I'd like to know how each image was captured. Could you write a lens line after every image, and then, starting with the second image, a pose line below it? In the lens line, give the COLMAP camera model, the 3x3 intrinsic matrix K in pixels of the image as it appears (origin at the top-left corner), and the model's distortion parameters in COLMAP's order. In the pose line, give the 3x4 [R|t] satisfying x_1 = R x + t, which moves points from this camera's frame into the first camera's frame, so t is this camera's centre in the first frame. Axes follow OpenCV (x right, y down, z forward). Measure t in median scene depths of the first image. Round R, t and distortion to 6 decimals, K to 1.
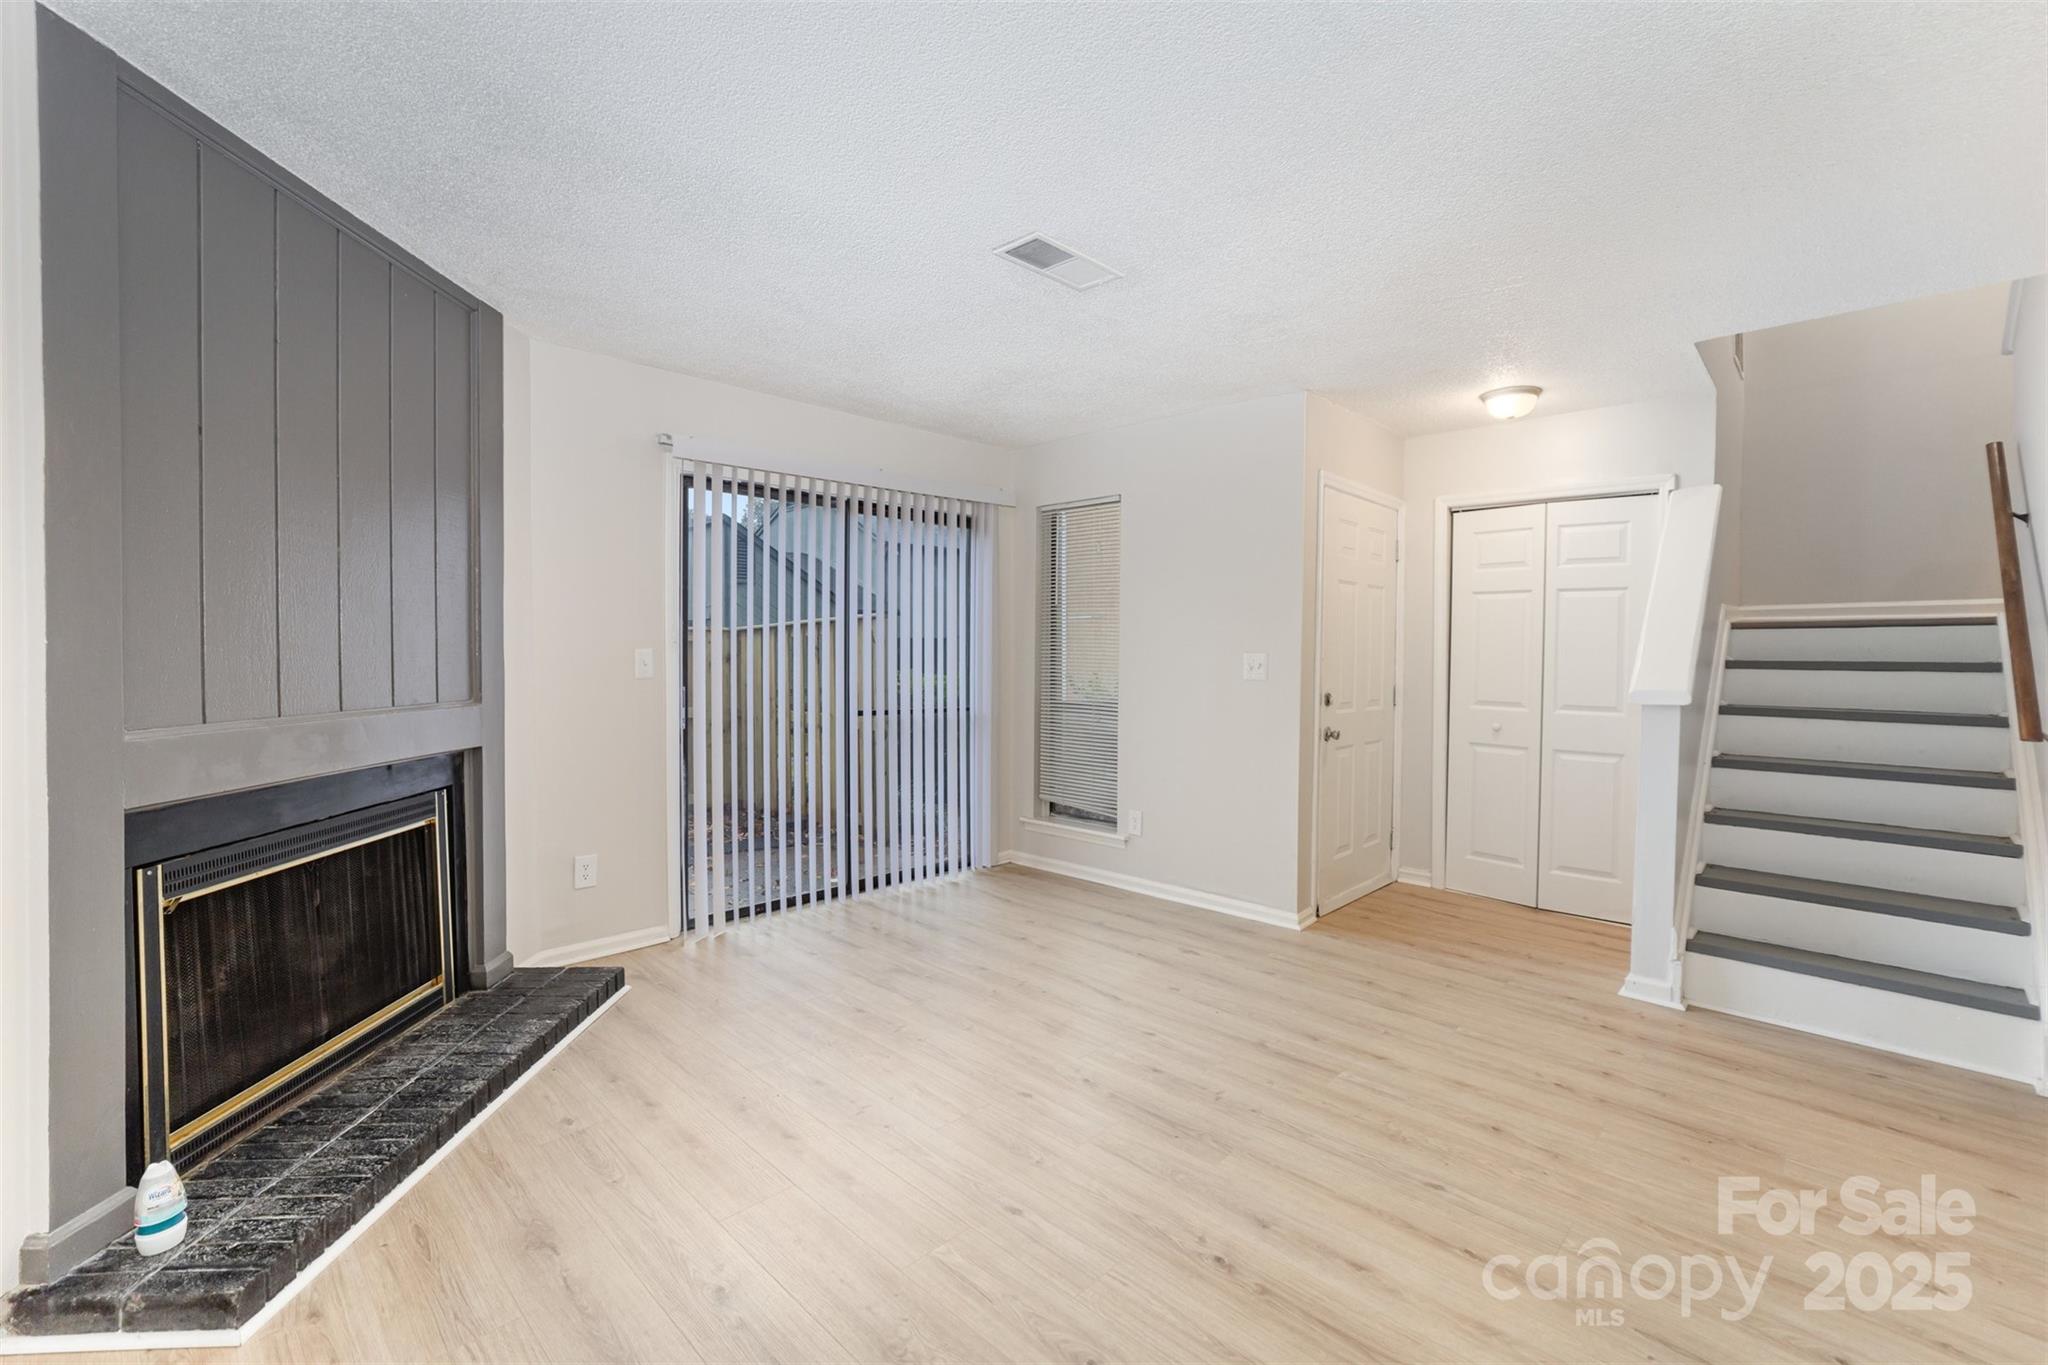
lens RADIAL K [[847.6, 0, 1030.5], [0, 847.6, 658.2], [0, 0, 1]] dist [0.000150, 0.000213]
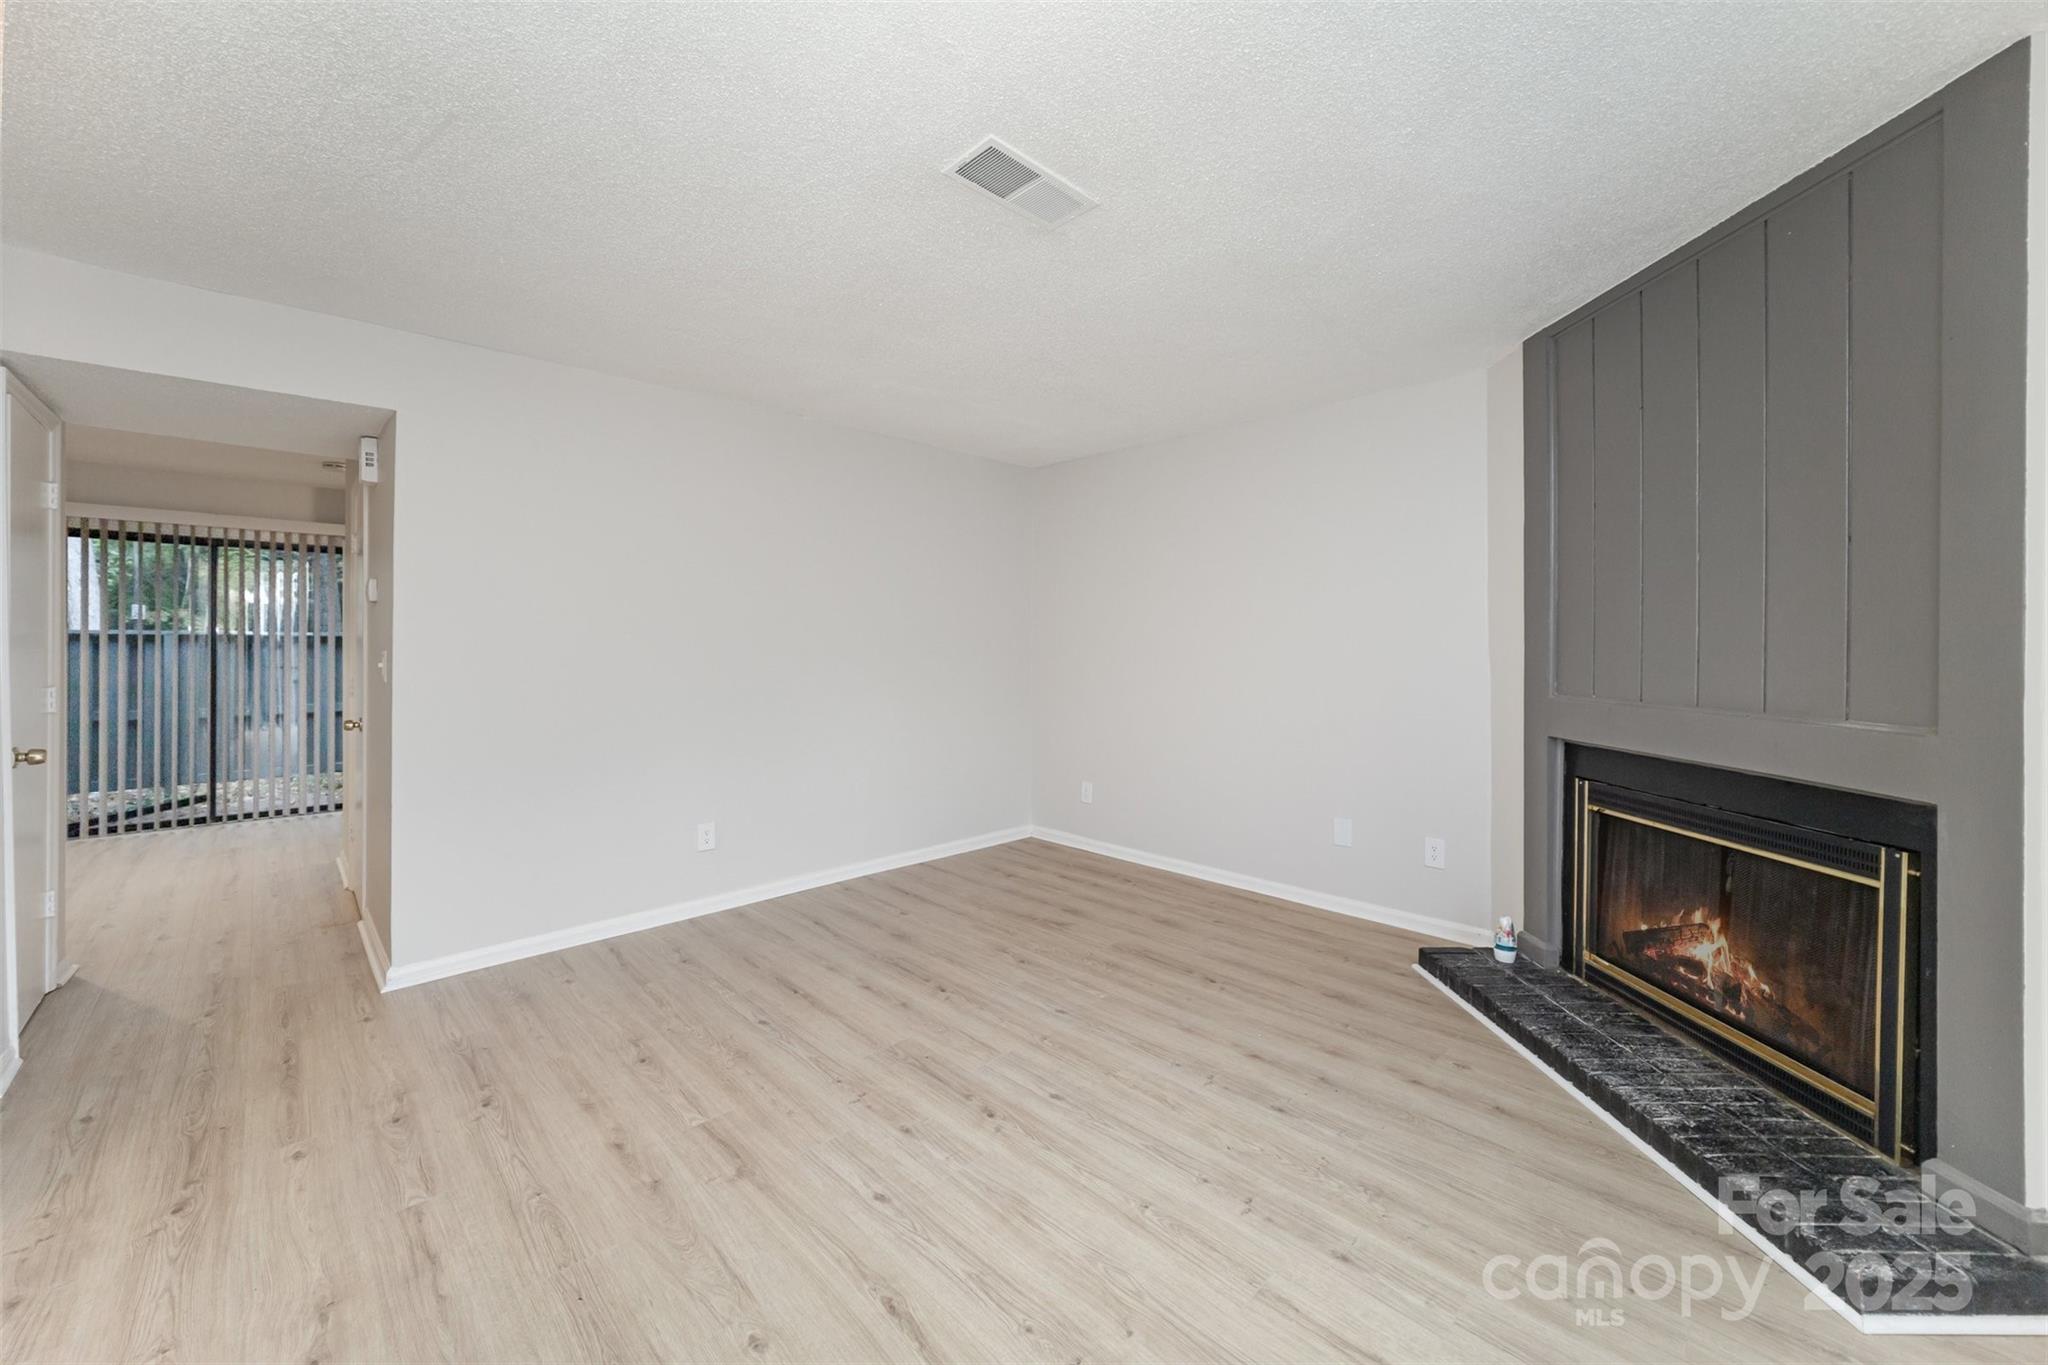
lens RADIAL K [[847.6, 0, 1030.5], [0, 847.6, 658.2], [0, 0, 1]] dist [0.000150, 0.000213]
pose [[-0.999918, -0.008957, 0.009178, 0.022132], [-0.008744, 0.999698, 0.022948, -0.016637], [-0.009381, 0.022865, -0.999695, 2.102603]]
